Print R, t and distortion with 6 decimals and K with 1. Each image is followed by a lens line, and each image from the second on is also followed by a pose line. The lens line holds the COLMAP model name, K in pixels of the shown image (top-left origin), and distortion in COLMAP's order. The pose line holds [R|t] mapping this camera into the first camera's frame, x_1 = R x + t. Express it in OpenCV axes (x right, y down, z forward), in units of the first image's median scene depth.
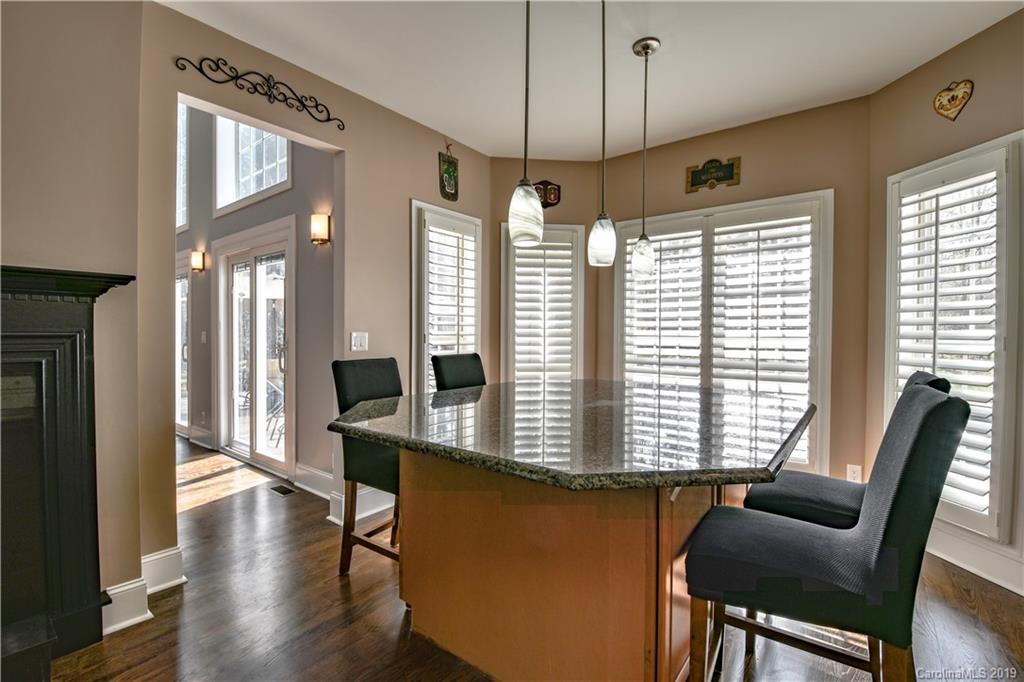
lens RADIAL K [[449.9, 0, 510.8], [0, 449.9, 345.3], [0, 0, 1]] dist [0.005614, -0.015167]
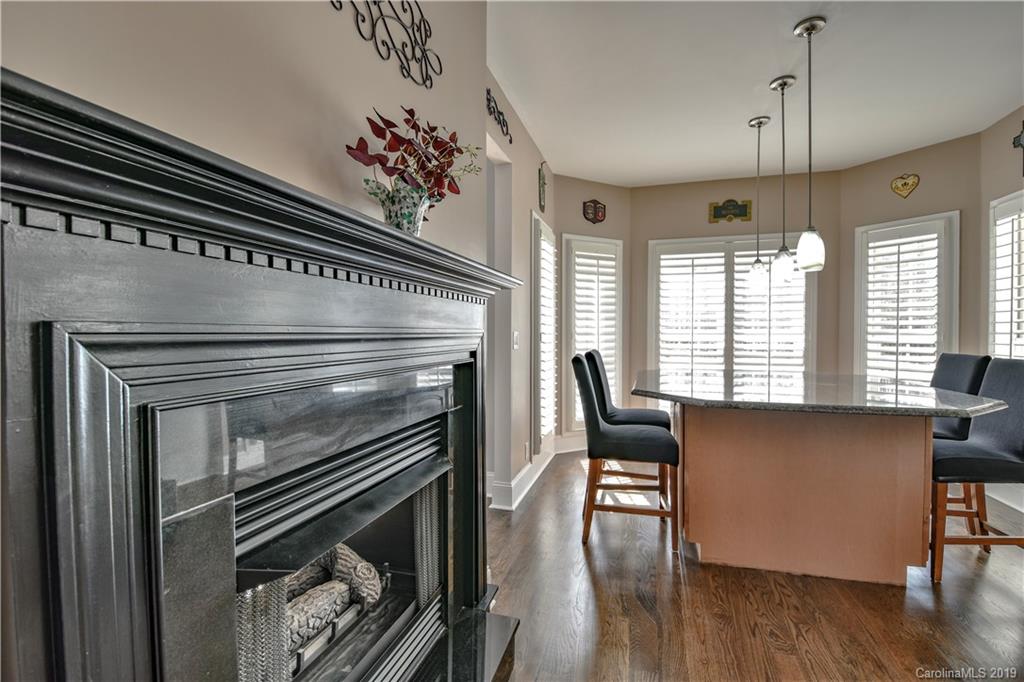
lens RADIAL K [[449.9, 0, 517.3], [0, 449.9, 343.0], [0, 0, 1]] dist [0.005614, -0.015167]
pose [[0.934593, -0.014042, 0.355442, -0.610758], [0.014007, 0.999898, 0.002673, -0.005483], [-0.355443, 0.002481, 0.934695, -0.008634]]
